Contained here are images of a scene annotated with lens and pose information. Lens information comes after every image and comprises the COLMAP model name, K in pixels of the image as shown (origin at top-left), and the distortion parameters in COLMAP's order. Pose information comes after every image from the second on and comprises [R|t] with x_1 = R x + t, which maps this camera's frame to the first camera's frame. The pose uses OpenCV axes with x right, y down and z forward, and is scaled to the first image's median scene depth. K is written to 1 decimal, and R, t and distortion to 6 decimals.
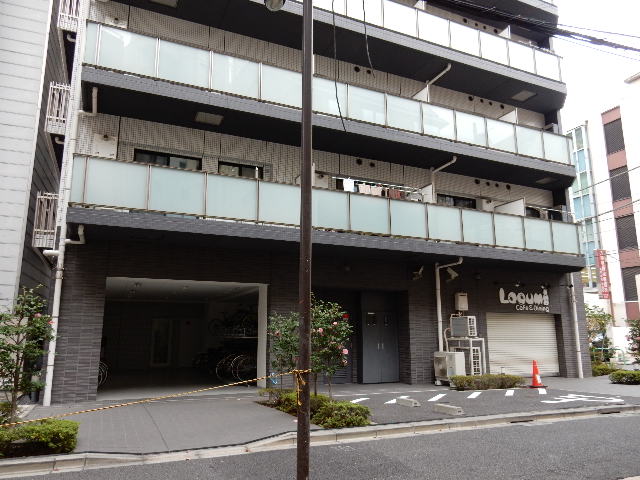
lens RADIAL K [[466.5, 0, 320.0], [0, 466.5, 240.0], [0, 0, 1]] dist [-0.010830, -0.000900]
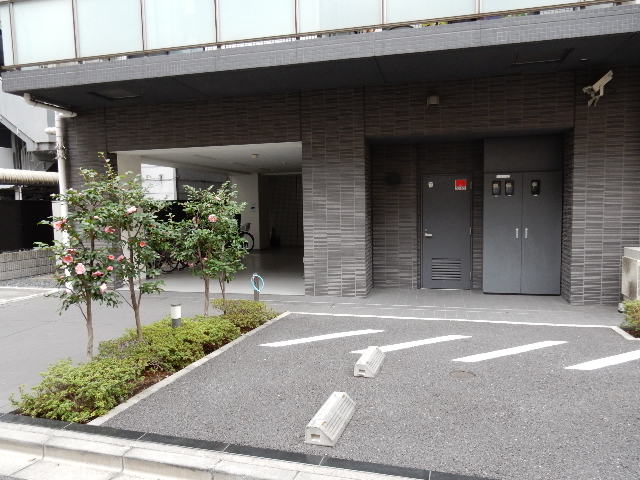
lens RADIAL K [[466.5, 0, 320.0], [0, 466.5, 240.0], [0, 0, 1]] dist [-0.010830, -0.000900]
pose [[0.773427, 0.027765, -0.633277, 0.417593], [0.133507, 0.969495, 0.205560, 0.117897], [0.619666, -0.243533, 0.746127, 0.575545]]
